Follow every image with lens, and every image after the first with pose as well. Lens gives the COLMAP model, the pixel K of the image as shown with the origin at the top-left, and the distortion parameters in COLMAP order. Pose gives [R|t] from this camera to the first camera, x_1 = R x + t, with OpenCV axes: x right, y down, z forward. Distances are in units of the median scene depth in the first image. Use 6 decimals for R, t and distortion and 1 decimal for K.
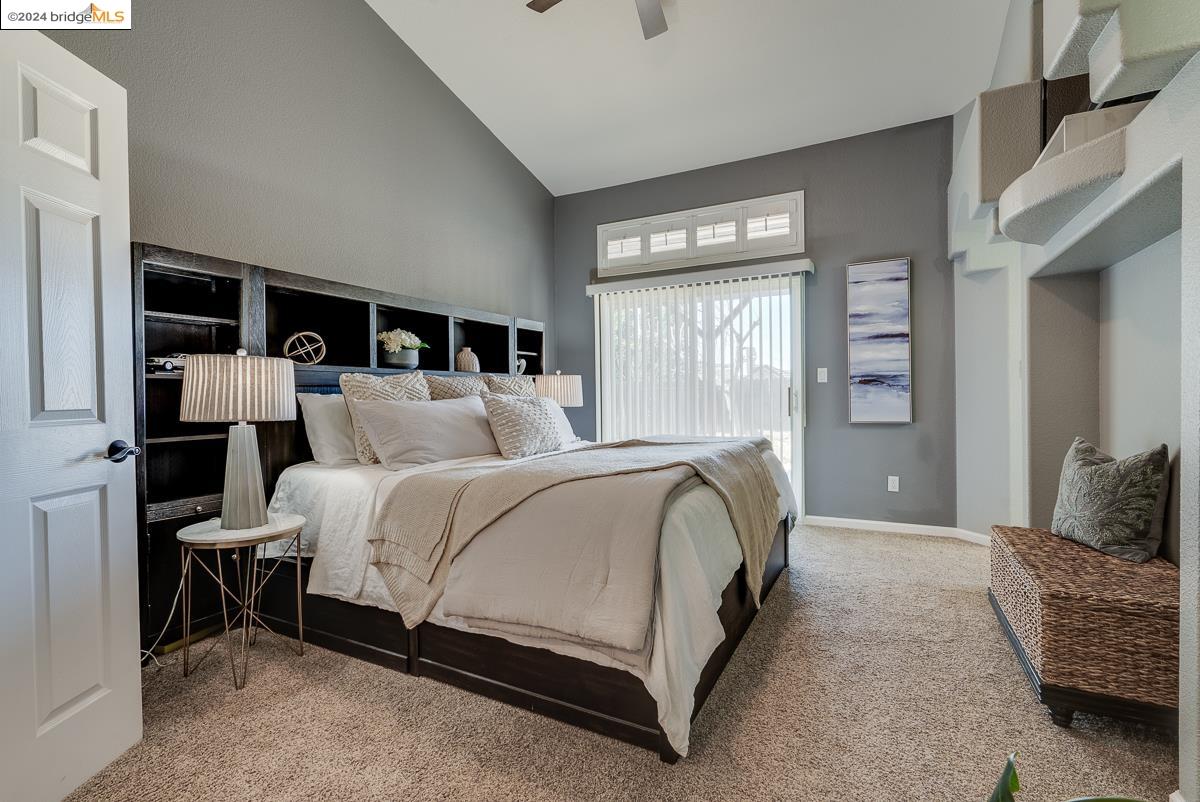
lens RADIAL K [[544.3, 0, 606.5], [0, 544.3, 400.1], [0, 0, 1]] dist [0.001092, 0.000176]
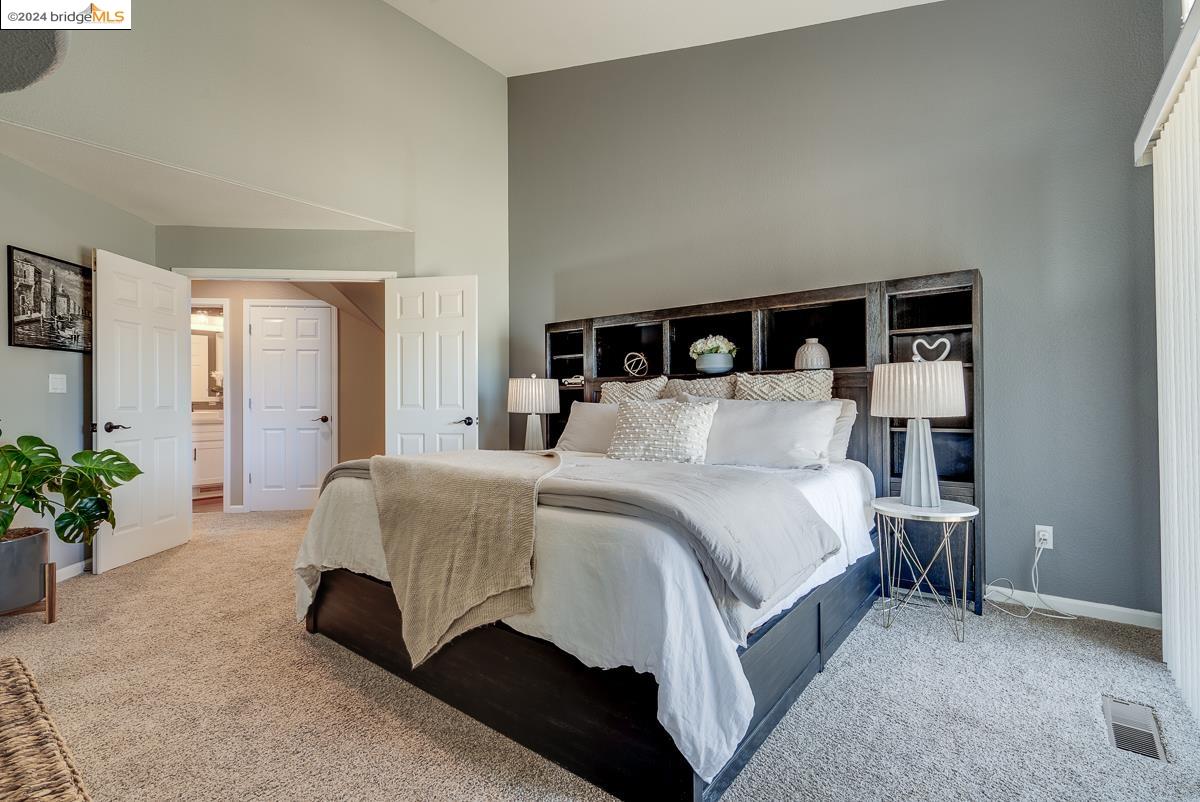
lens RADIAL K [[544.3, 0, 608.0], [0, 544.3, 399.0], [0, 0, 1]] dist [0.001092, 0.000176]
pose [[-0.182867, -0.003779, -0.983130, 1.001681], [-0.009238, 0.999955, -0.002126, -0.006626], [0.983094, 0.008694, -0.182893, 1.460844]]
